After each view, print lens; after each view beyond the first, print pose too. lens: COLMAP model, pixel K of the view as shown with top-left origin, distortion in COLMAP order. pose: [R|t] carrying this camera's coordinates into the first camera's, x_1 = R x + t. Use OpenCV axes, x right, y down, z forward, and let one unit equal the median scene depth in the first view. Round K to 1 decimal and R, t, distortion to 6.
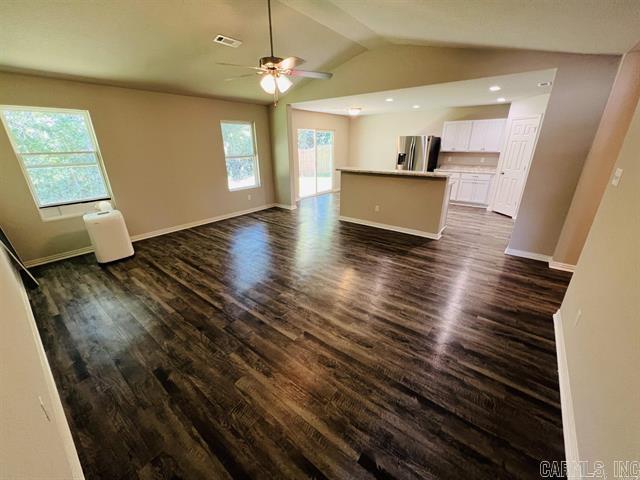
lens RADIAL K [[255.9, 0, 320.3], [0, 255.9, 240.3], [0, 0, 1]] dist [-0.003820, 0.001324]
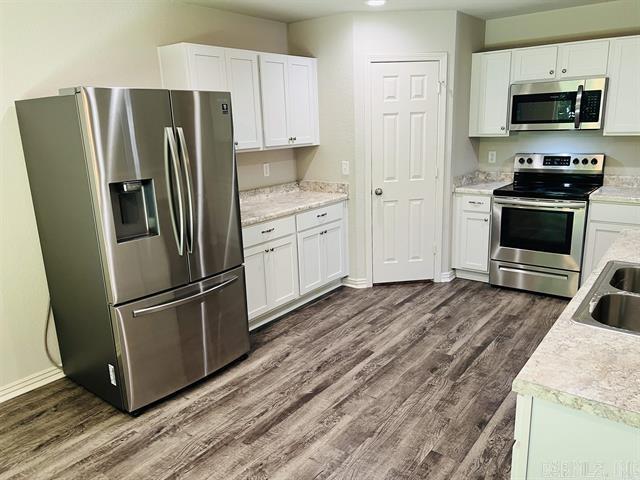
lens RADIAL K [[478.9, 0, 319.9], [0, 478.9, 243.8], [0, 0, 1]] dist [0.042892, -0.040241]
pose [[-0.015731, -0.236874, 0.971413, -0.035326], [0.389601, 0.893294, 0.224135, -0.486851], [-0.920850, 0.381989, 0.078234, 1.305457]]
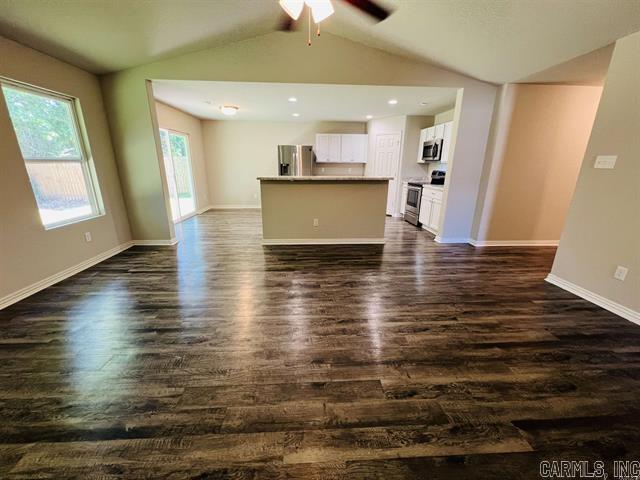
lens RADIAL K [[255.9, 0, 318.4], [0, 255.9, 239.5], [0, 0, 1]] dist [-0.003820, 0.001324]
pose [[0.747141, -0.173494, 0.641622, -0.342451], [0.222514, 0.974919, 0.004509, -0.075239], [-0.626312, 0.139401, 0.767007, 0.380256]]
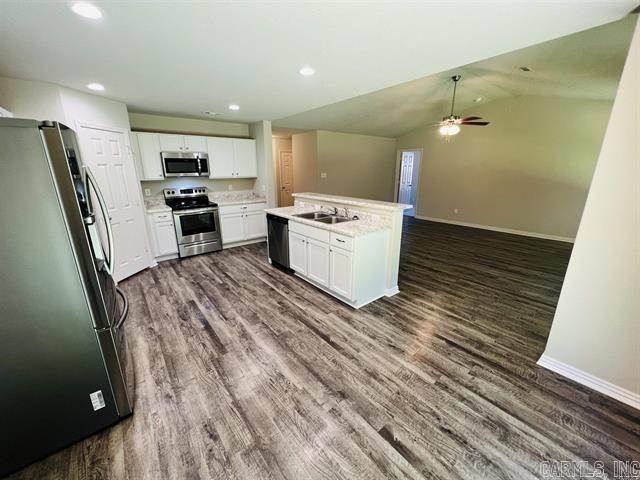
lens RADIAL K [[255.9, 0, 317.5], [0, 255.9, 243.8], [0, 0, 1]] dist [-0.003820, 0.001324]
pose [[-0.973929, -0.049021, 0.221495, 0.152693], [0.096340, 0.794580, 0.599467, -0.639067], [-0.205381, 0.605177, -0.769142, 1.702244]]
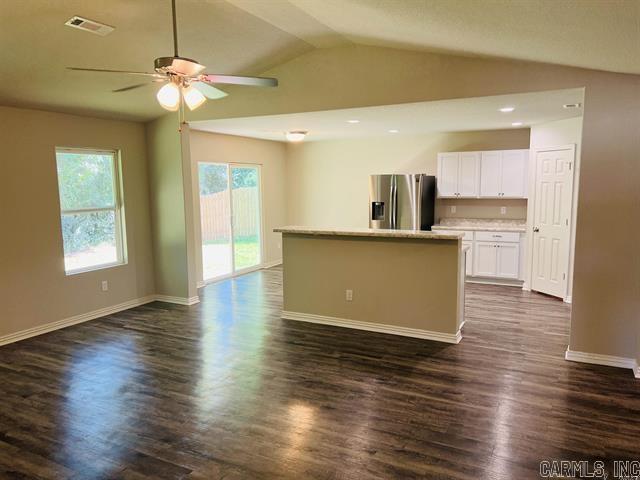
lens RADIAL K [[478.9, 0, 321.4], [0, 478.9, 246.3], [0, 0, 1]] dist [0.042892, -0.040241]
pose [[0.980797, -0.026731, 0.193193, -0.045758], [0.070565, 0.972091, -0.223741, 0.005470], [-0.181820, 0.233077, 0.955310, -0.037272]]
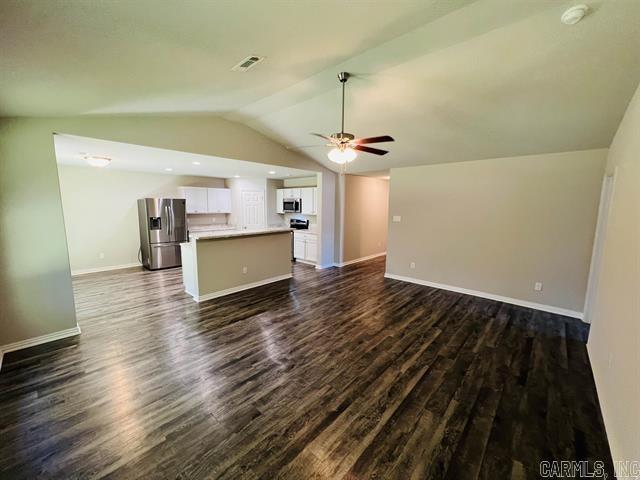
lens RADIAL K [[255.9, 0, 318.7], [0, 255.9, 239.9], [0, 0, 1]] dist [-0.003820, 0.001324]
pose [[0.066881, -0.124906, 0.989912, -0.751103], [0.345822, 0.933537, 0.094428, -0.240926], [-0.935913, 0.336018, 0.105631, 0.636255]]
